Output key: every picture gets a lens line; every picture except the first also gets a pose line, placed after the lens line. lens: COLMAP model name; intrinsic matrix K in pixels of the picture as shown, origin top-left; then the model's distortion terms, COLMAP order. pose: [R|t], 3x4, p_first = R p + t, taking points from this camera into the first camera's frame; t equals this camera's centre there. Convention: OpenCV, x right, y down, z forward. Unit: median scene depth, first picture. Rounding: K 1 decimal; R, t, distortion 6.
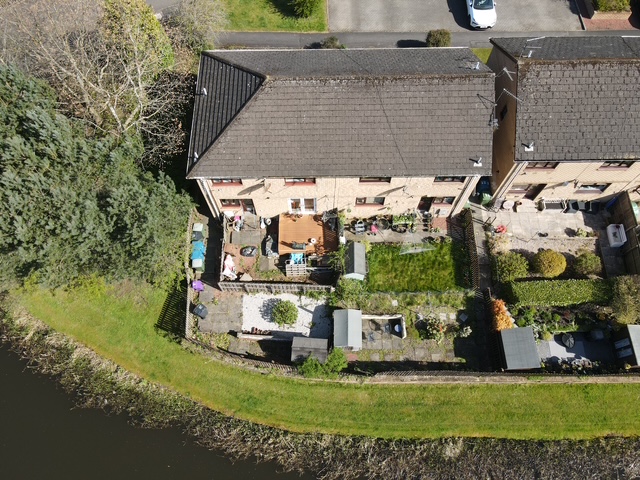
lens RADIAL K [[473.7, 0, 314.5], [0, 473.7, 239.8], [0, 0, 1]] dist [0.014420, 0.002471]
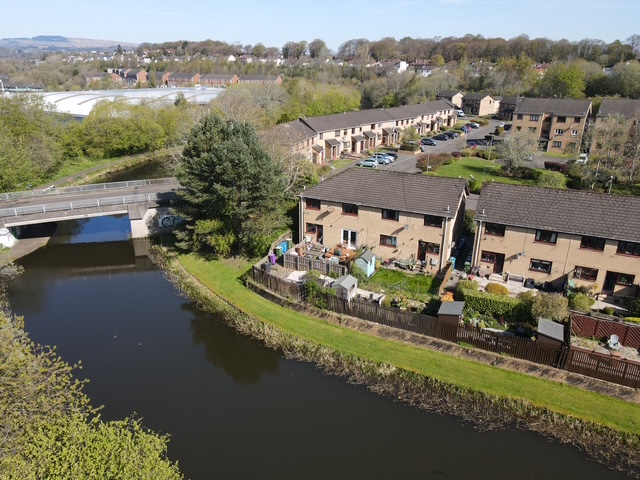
lens RADIAL K [[473.7, 0, 314.5], [0, 473.7, 239.8], [0, 0, 1]] dist [0.014420, 0.002471]
pose [[0.895891, 0.173728, -0.408899, 0.555566], [-0.413782, 0.661379, -0.625589, 1.037226], [0.161755, 0.729655, 0.664409, -0.126235]]
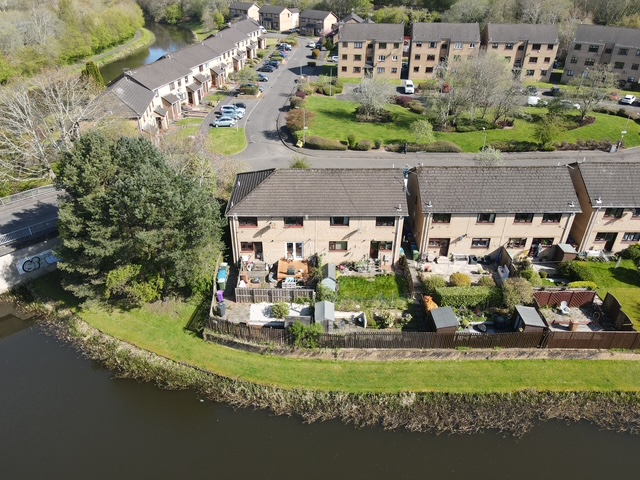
lens RADIAL K [[473.7, 0, 314.5], [0, 473.7, 239.8], [0, 0, 1]] dist [0.014420, 0.002471]
pose [[0.999761, 0.009301, 0.019769, 0.009184], [0.003587, 0.822706, -0.568456, 0.777136], [-0.021551, 0.568392, 0.822476, -0.279427]]
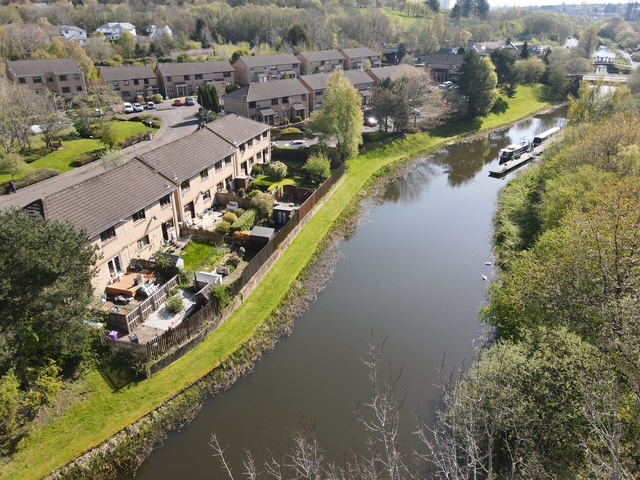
lens RADIAL K [[468.1, 0, 319.2], [0, 468.1, 224.2], [0, 0, 1]] dist [-0.001540, 0.000018]
pose [[0.284804, -0.375572, 0.881948, -1.043770], [0.876675, 0.474185, -0.081172, 0.517525], [-0.387720, 0.796300, 0.464305, 0.018862]]
